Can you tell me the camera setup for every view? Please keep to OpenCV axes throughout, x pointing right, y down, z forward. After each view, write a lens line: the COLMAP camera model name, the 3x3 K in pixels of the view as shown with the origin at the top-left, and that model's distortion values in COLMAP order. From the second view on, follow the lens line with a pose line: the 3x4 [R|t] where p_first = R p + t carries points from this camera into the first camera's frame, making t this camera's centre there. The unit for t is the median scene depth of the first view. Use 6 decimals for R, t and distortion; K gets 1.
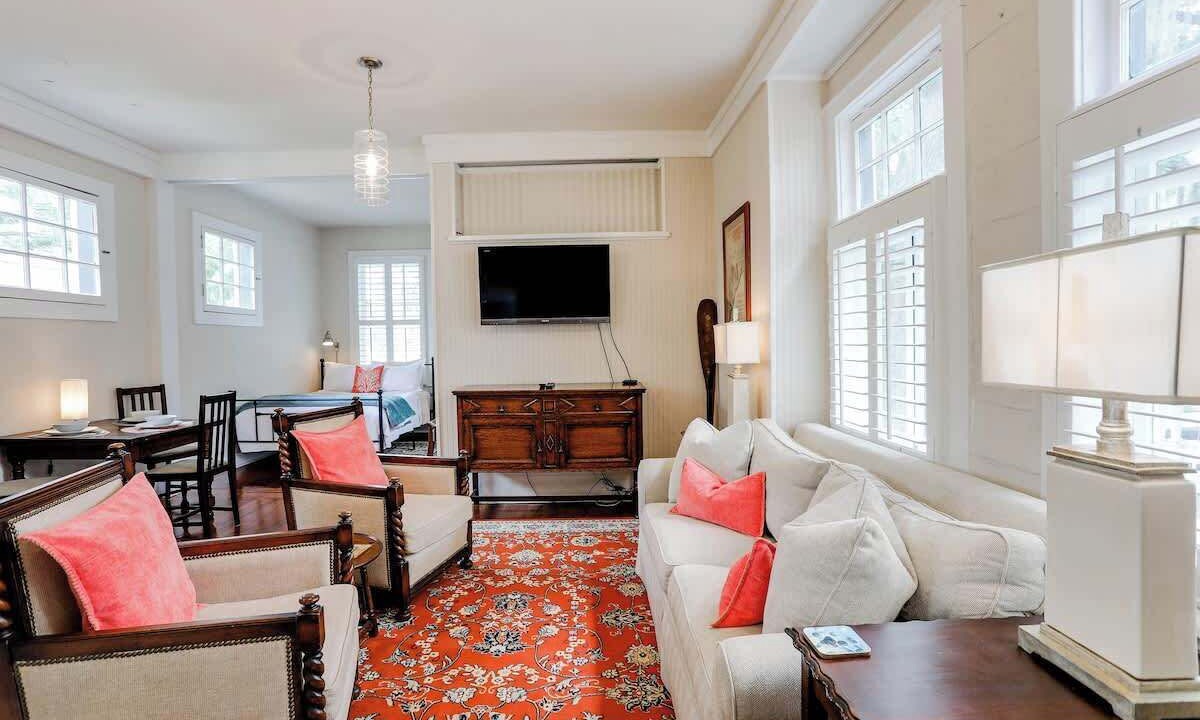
lens RADIAL K [[596.6, 0, 600.0], [0, 596.6, 360.0], [0, 0, 1]] dist [-0.070756, 0.024265]
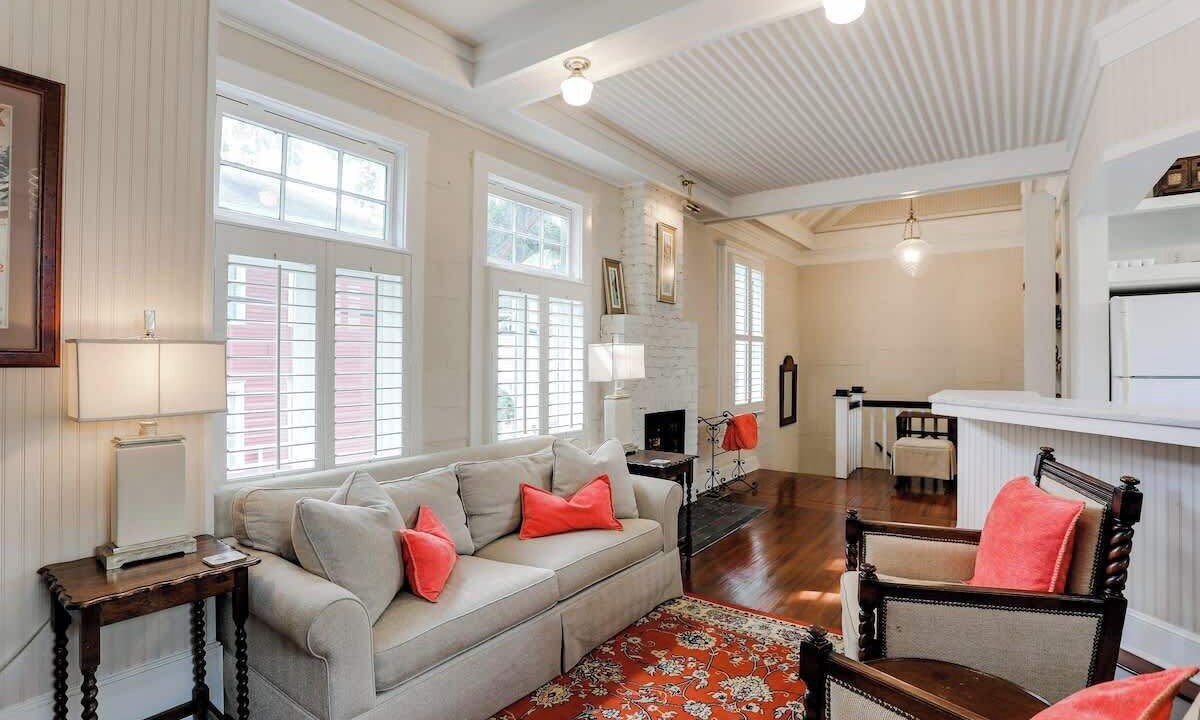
lens RADIAL K [[596.6, 0, 600.0], [0, 596.6, 360.0], [0, 0, 1]] dist [-0.070756, 0.024265]
pose [[-0.787691, 0.020294, 0.615736, -0.488231], [0.035685, 0.999282, 0.012715, -0.042976], [-0.615036, 0.031987, -0.787850, 1.402974]]
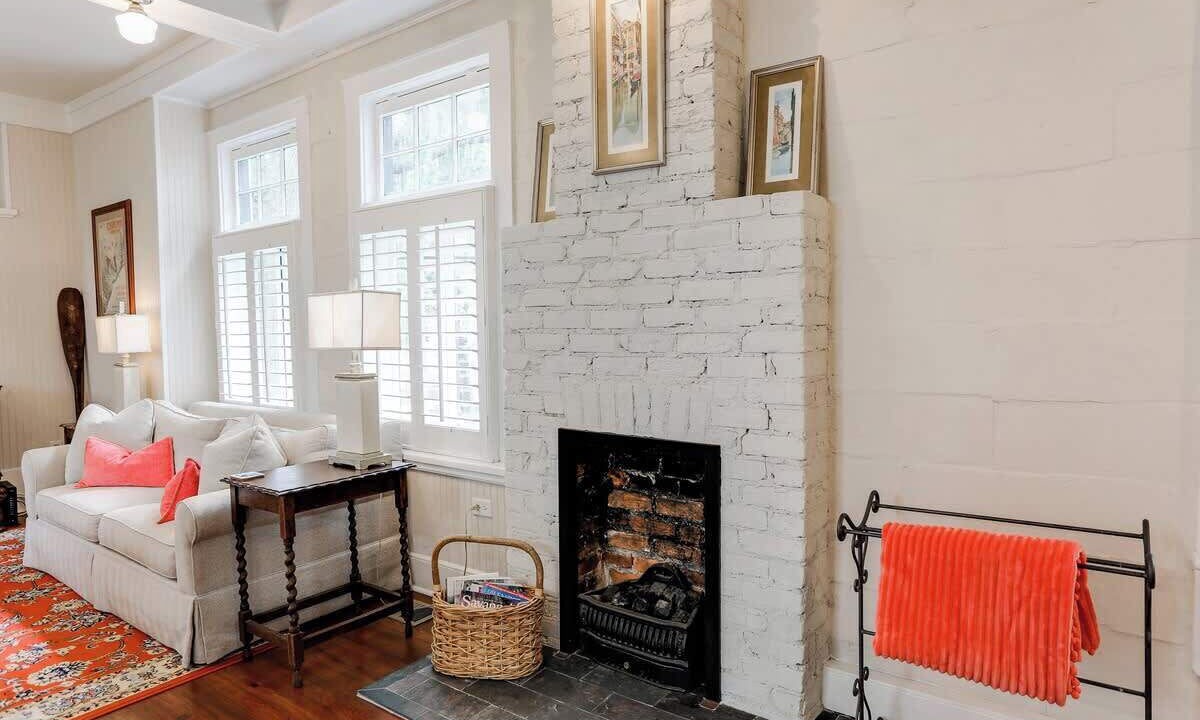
lens RADIAL K [[718.0, 0, 584.1], [0, 718.0, 361.8], [0, 0, 1]] dist [-0.073687, 0.050662]
pose [[0.635853, -0.034592, 0.771034, -0.269210], [0.029960, 0.999348, 0.020128, 0.025263], [-0.771228, 0.010302, 0.636476, -0.539872]]
